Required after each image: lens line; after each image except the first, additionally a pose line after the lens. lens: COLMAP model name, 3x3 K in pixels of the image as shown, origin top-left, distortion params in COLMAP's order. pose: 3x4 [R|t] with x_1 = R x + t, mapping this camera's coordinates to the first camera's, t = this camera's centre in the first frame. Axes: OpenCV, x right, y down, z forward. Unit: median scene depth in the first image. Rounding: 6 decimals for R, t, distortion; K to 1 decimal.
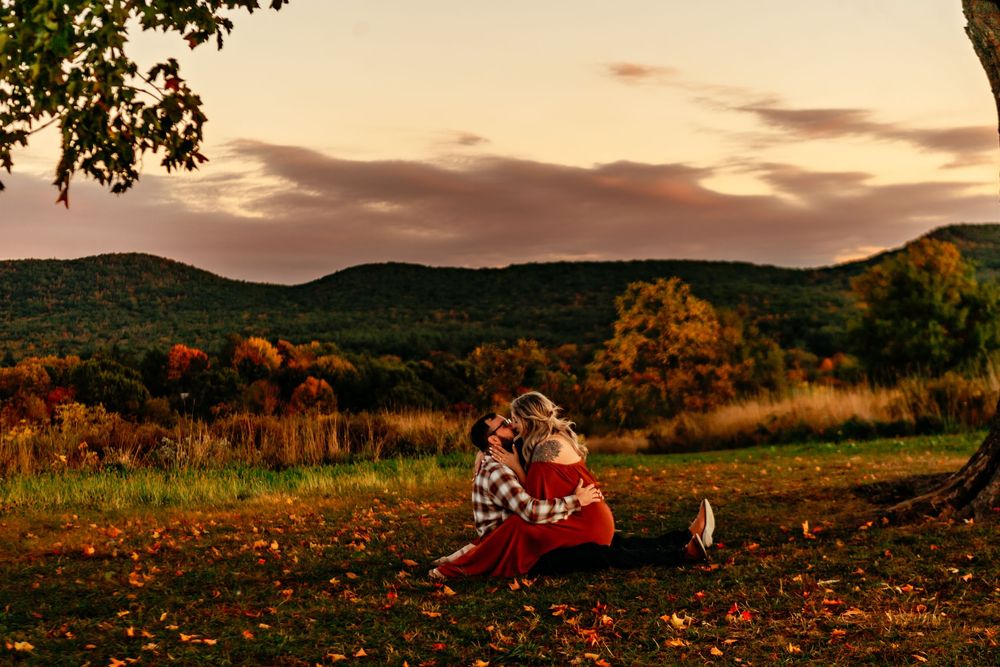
lens RADIAL K [[1454.1, 0, 501.1], [0, 1454.1, 338.3], [0, 0, 1]] dist [0.087731, 0.000000]
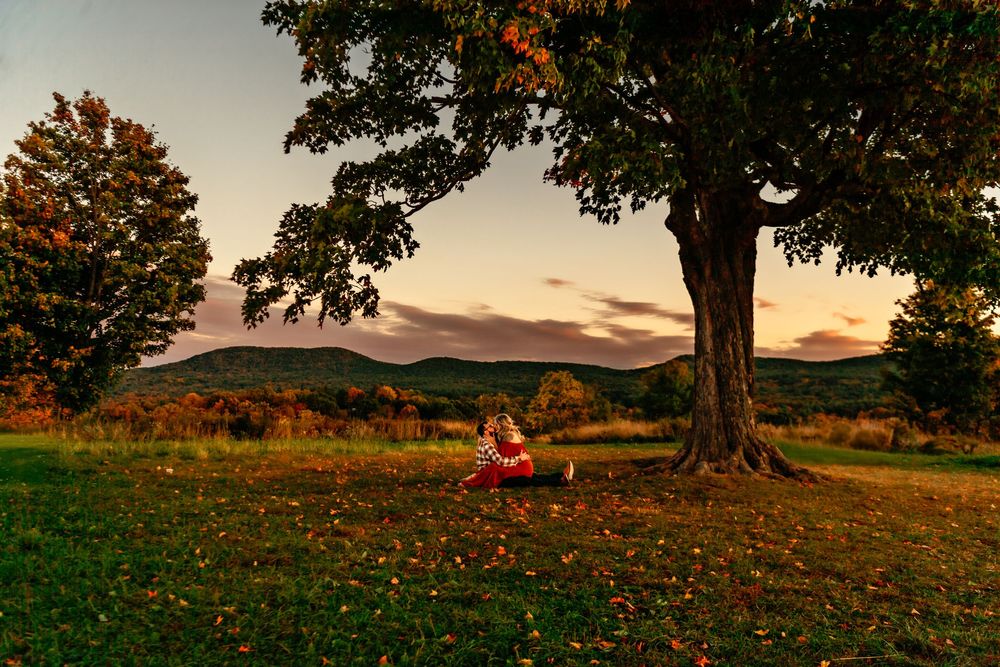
lens RADIAL K [[1454.1, 0, 497.0], [0, 1454.1, 337.2], [0, 0, 1]] dist [0.087731, 0.000000]
pose [[0.998358, 0.055856, 0.012717, -0.025917], [-0.055190, 0.997333, -0.047761, 0.023518], [-0.015351, 0.046981, 0.998778, -1.370646]]
